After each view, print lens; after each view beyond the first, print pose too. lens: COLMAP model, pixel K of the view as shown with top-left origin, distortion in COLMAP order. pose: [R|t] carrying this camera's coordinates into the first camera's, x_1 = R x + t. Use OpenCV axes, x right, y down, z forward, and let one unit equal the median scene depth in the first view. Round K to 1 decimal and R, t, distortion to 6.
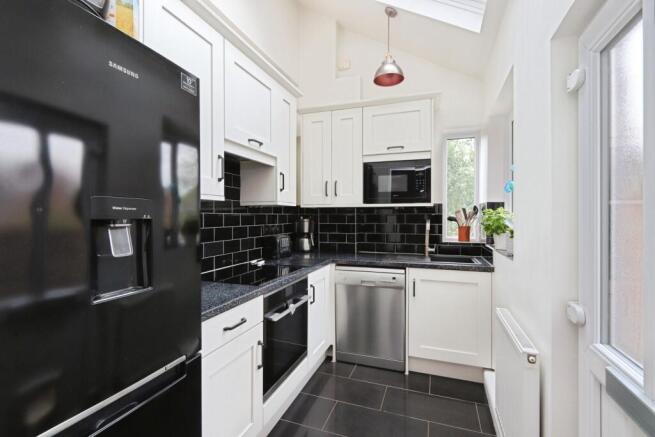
lens RADIAL K [[300.2, 0, 326.5], [0, 300.2, 216.3], [0, 0, 1]] dist [-0.003608, -0.002535]
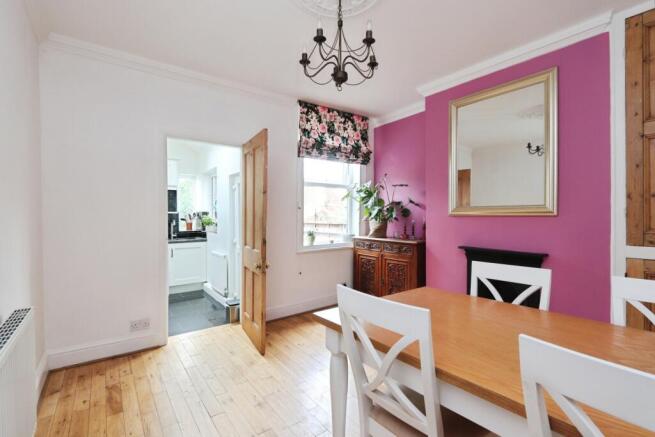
lens RADIAL K [[300.2, 0, 329.5], [0, 300.2, 217.2], [0, 0, 1]] dist [-0.003608, -0.002535]
pose [[0.538044, -0.007335, 0.842885, -0.867491], [0.000730, 0.999966, 0.008236, -0.025201], [-0.842916, -0.003815, 0.538031, -1.039515]]
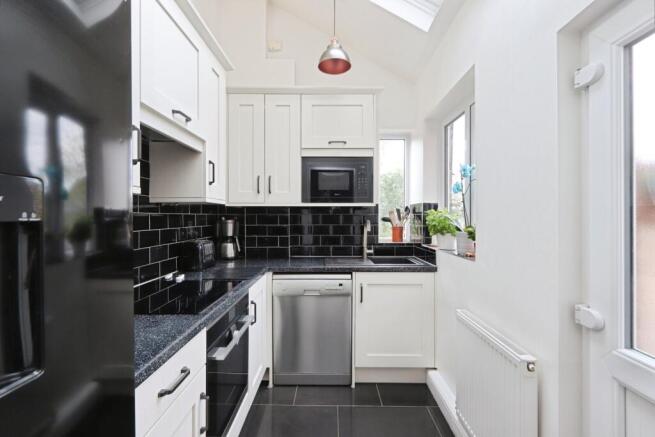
lens RADIAL K [[300.2, 0, 326.9], [0, 300.2, 217.3], [0, 0, 1]] dist [-0.003608, -0.002535]
pose [[0.943770, -0.000326, 0.330602, -0.115623], [-0.000065, 0.999999, 0.001172, 0.000428], [-0.330602, -0.001127, 0.943770, 0.152693]]
